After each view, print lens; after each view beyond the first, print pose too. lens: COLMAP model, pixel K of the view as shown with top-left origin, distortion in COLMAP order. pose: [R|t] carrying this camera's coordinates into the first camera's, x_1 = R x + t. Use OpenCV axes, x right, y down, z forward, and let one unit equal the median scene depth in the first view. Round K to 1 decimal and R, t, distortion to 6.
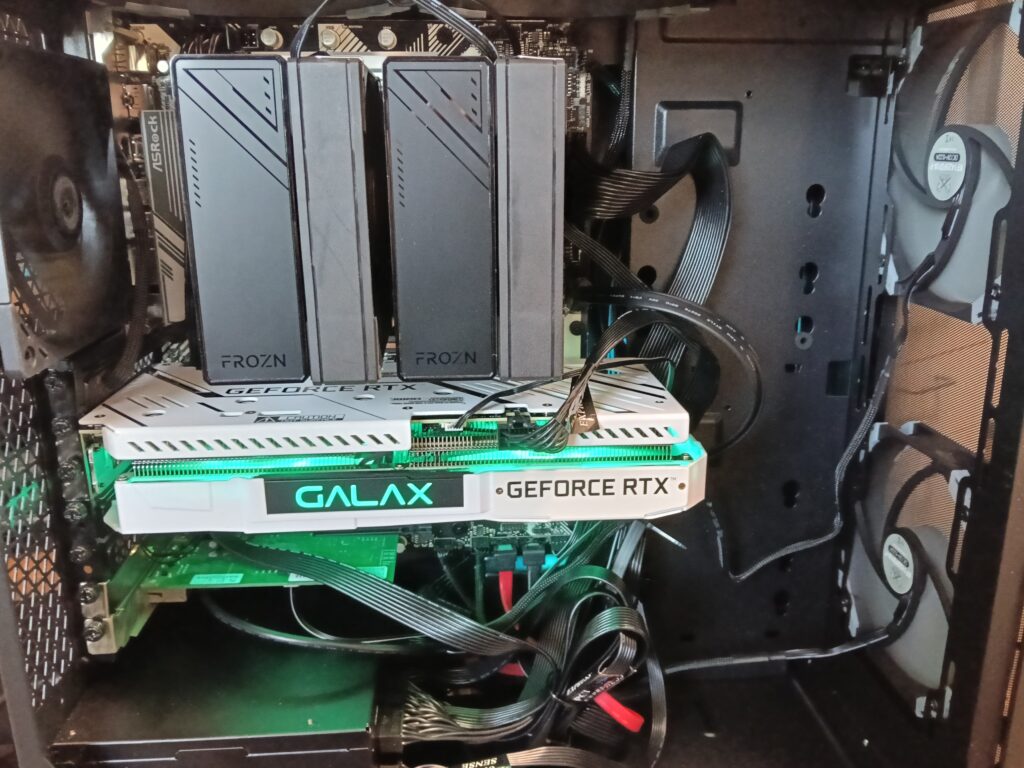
lens RADIAL K [[836.5, 0, 512.0], [0, 836.5, 384.0], [0, 0, 1]] dist [0.106973, -0.304021]
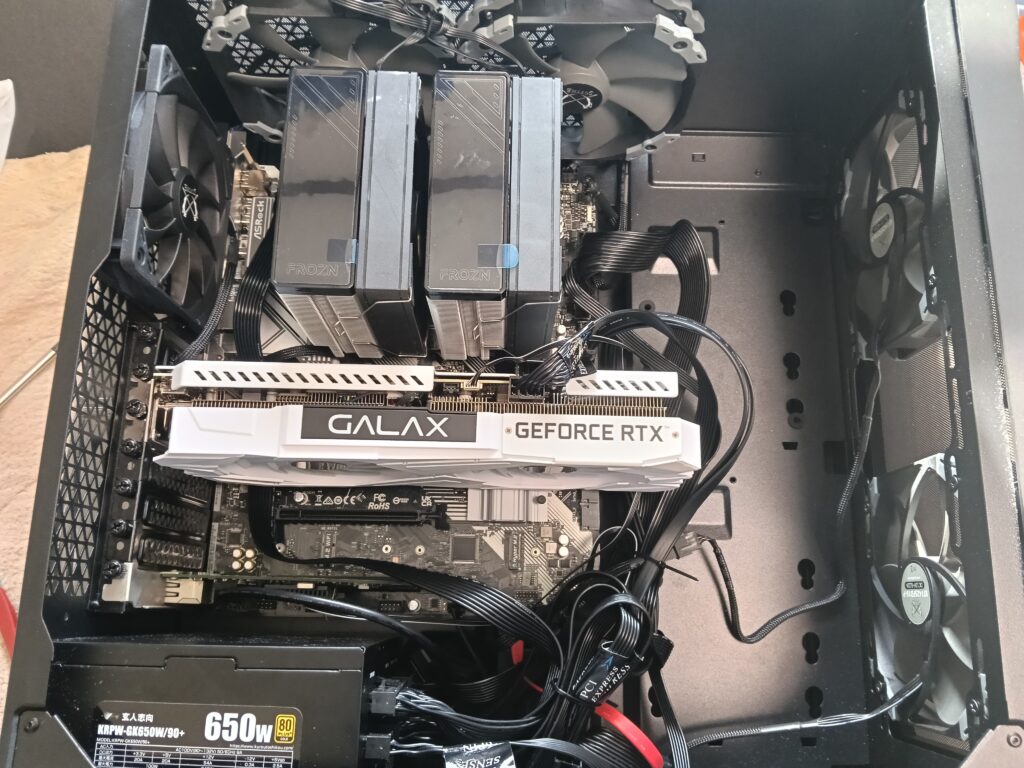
lens RADIAL K [[836.5, 0, 512.0], [0, 836.5, 384.0], [0, 0, 1]] dist [0.106973, -0.304021]
pose [[0.998017, 0.008761, -0.062326, 0.057925], [-0.038462, 0.868749, -0.493758, 0.618902], [0.049820, 0.495176, 0.867363, 0.006995]]
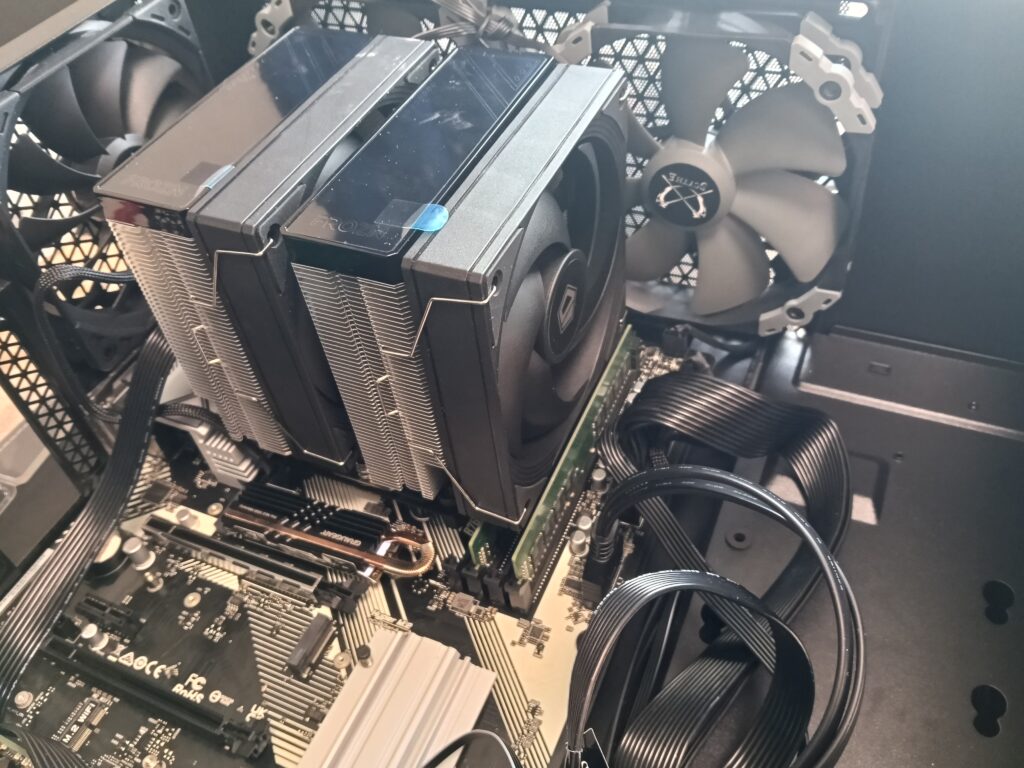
lens RADIAL K [[869.4, 0, 512.0], [0, 869.4, 384.0], [0, 0, 1]] dist [-0.044284, 0.000974]
pose [[0.899367, 0.183368, -0.396882, 0.320917], [-0.434821, 0.469621, -0.768366, 0.479303], [0.045491, 0.863616, 0.502094, 0.640678]]
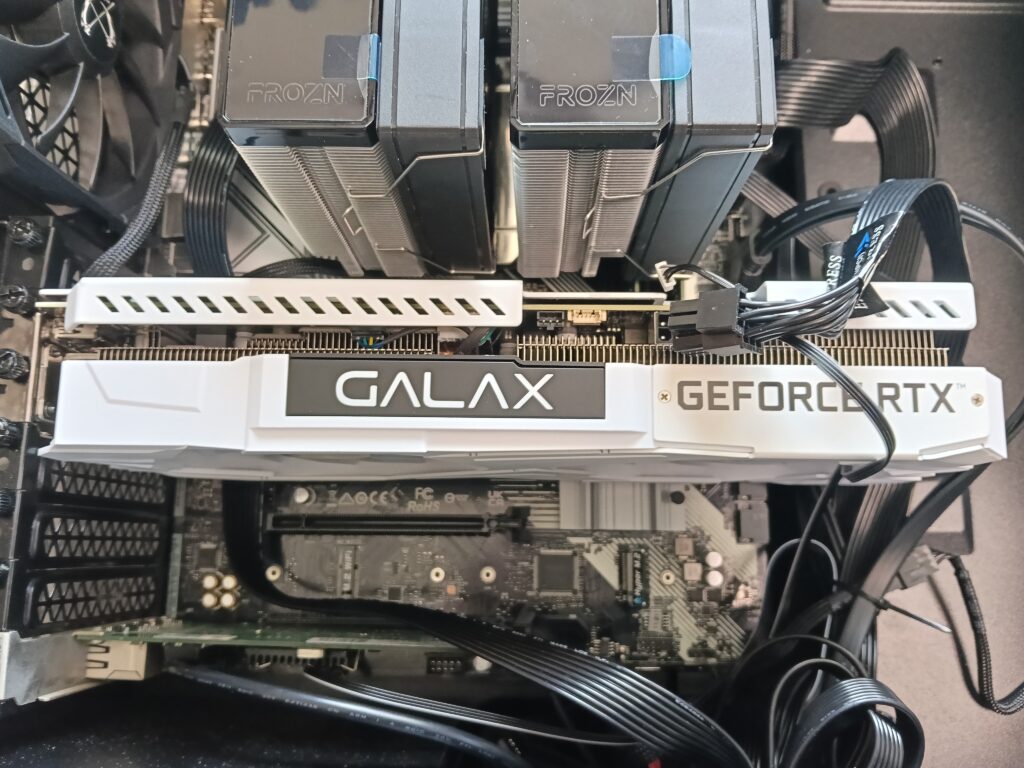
lens RADIAL K [[836.5, 0, 512.0], [0, 836.5, 384.0], [0, 0, 1]] dist [0.106973, -0.304021]
pose [[0.995409, -0.000239, -0.095710, -0.066234], [-0.041586, 0.899590, -0.434750, 0.384323], [0.086204, 0.436734, 0.895451, 0.445106]]
